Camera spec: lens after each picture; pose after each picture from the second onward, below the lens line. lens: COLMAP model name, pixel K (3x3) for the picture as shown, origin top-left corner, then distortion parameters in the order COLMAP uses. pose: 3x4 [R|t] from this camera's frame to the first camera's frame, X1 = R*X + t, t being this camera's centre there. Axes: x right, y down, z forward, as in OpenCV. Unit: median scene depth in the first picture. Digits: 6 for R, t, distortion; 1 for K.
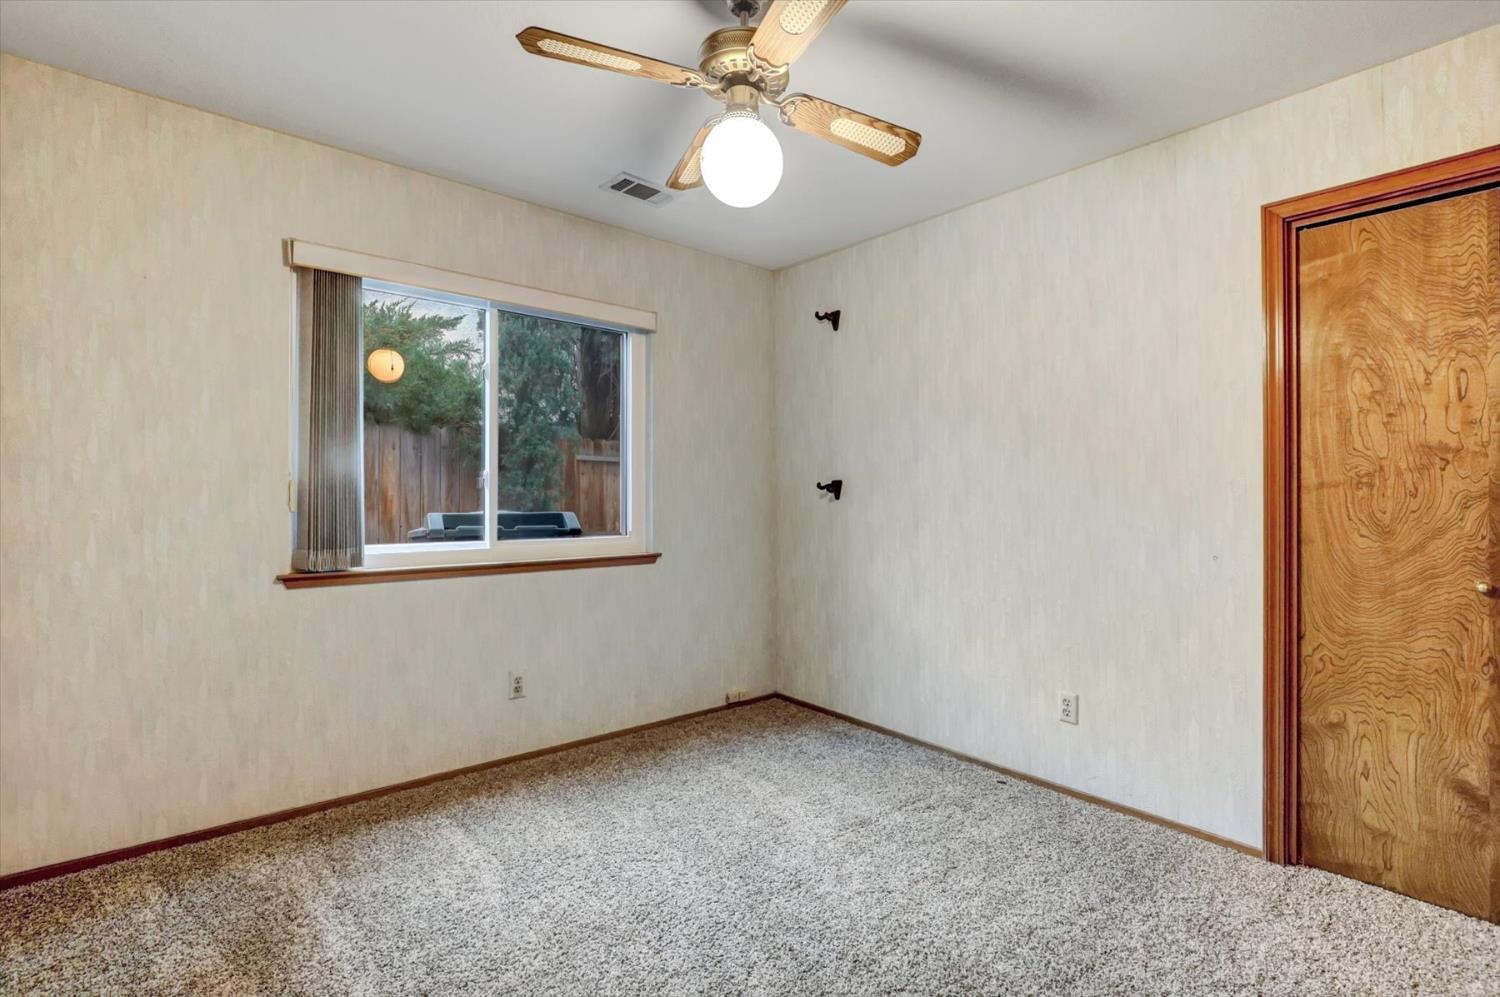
lens RADIAL K [[694.3, 0, 750.0], [0, 694.3, 498.5], [0, 0, 1]] dist [-0.018929, 0.000229]
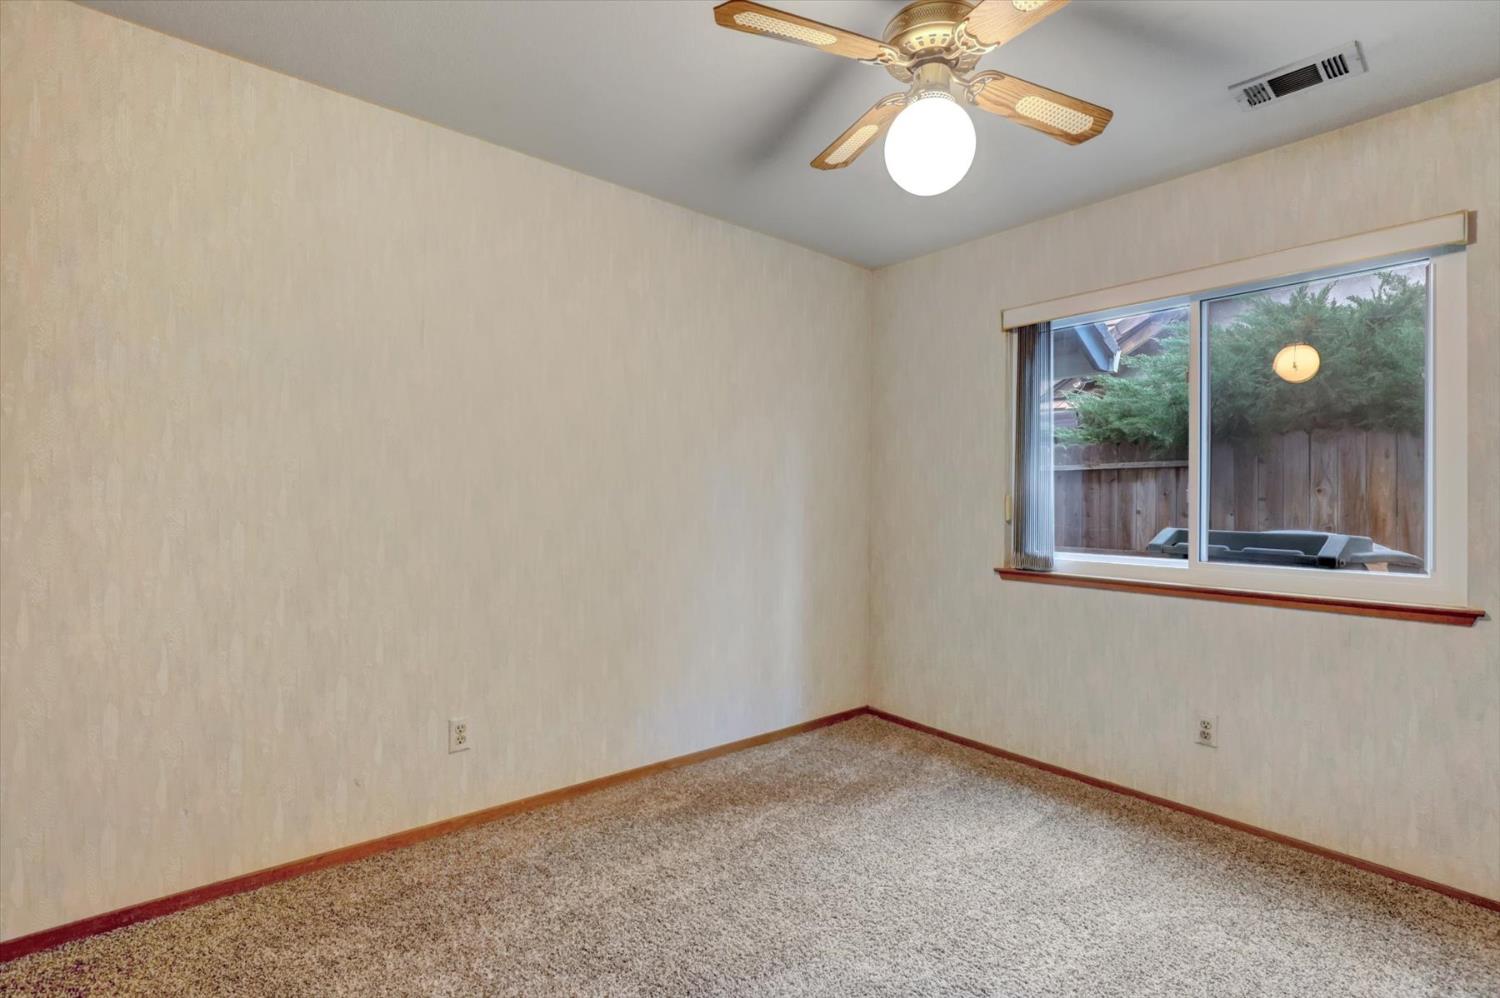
lens RADIAL K [[681.3, 0, 750.2], [0, 681.3, 506.3], [0, 0, 1]] dist [-0.013500, 0.000209]
pose [[-0.005719, 0.001383, -0.999983, 0.583551], [-0.019886, 0.999801, 0.001497, 0.001238], [0.999786, 0.019894, -0.005690, 0.497598]]
